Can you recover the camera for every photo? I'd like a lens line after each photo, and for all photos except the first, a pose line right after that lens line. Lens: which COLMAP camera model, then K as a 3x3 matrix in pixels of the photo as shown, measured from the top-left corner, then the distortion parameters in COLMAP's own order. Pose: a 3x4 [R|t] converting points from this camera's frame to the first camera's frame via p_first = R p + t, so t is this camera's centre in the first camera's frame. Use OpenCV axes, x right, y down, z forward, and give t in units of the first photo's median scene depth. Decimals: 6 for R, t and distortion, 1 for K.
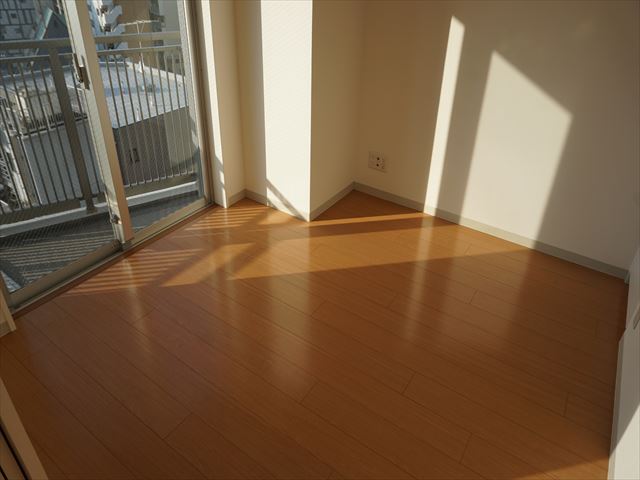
lens RADIAL K [[450.9, 0, 320.0], [0, 450.9, 240.0], [0, 0, 1]] dist [0.064157, -0.083033]
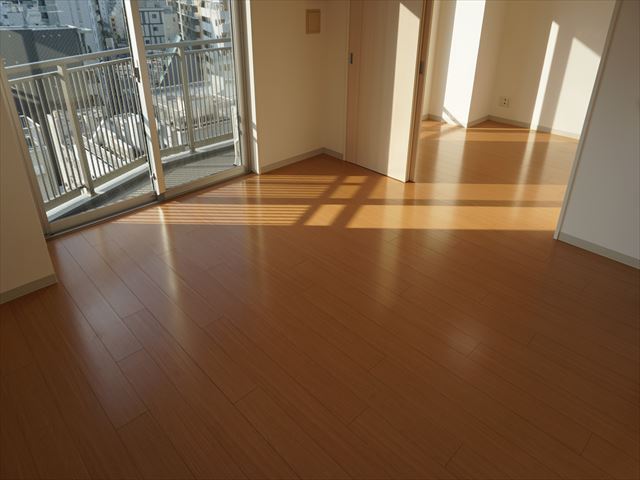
lens RADIAL K [[447.8, 0, 320.0], [0, 447.8, 240.0], [0, 0, 1]] dist [-0.026216, 0.004397]
pose [[0.984269, 0.073715, -0.160563, -0.277059], [-0.080668, 0.996046, -0.037214, 0.513085], [0.157185, 0.049581, 0.986324, -0.853674]]
